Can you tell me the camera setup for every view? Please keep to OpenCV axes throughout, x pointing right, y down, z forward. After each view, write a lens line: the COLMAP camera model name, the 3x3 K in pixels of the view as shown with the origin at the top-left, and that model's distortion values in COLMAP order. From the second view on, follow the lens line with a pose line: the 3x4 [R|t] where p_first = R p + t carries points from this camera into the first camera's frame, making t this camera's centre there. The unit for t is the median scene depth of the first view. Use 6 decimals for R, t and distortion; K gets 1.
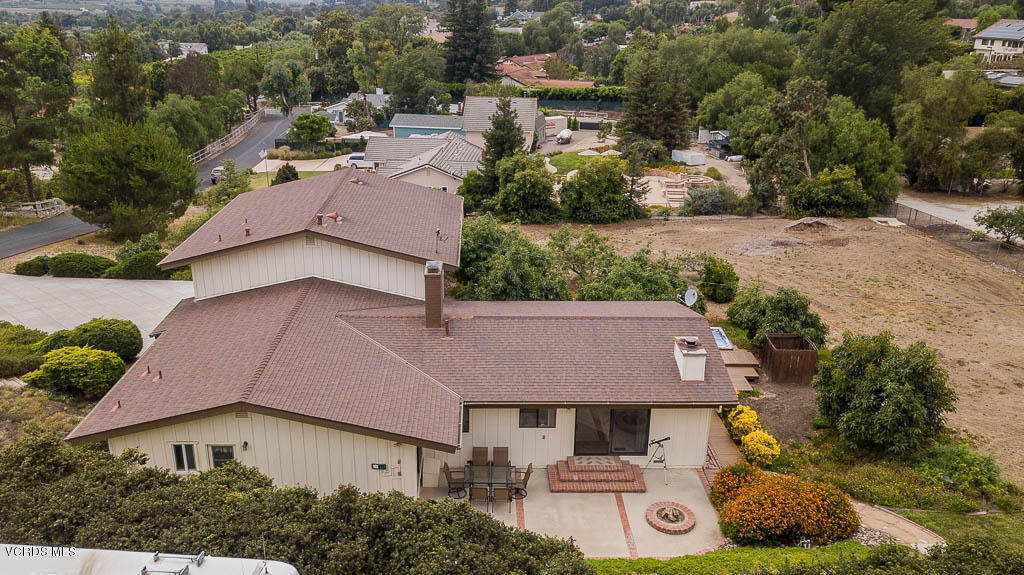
lens RADIAL K [[825.2, 0, 512.0], [0, 825.2, 287.5], [0, 0, 1]] dist [0.001325, 0.050245]
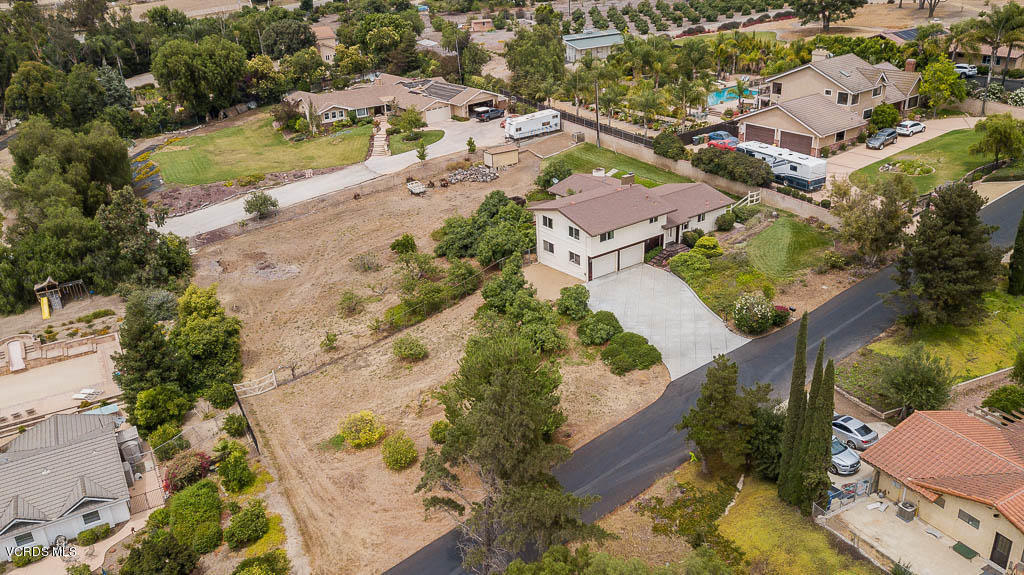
lens RADIAL K [[836.5, 0, 512.0], [0, 836.5, 287.5], [0, 0, 1]] dist [0.008643, -0.001338]
pose [[-0.541551, -0.334853, 0.771100, -1.049452], [0.323944, 0.763290, 0.558971, -0.695328], [-0.775746, 0.552504, -0.304887, 1.074548]]
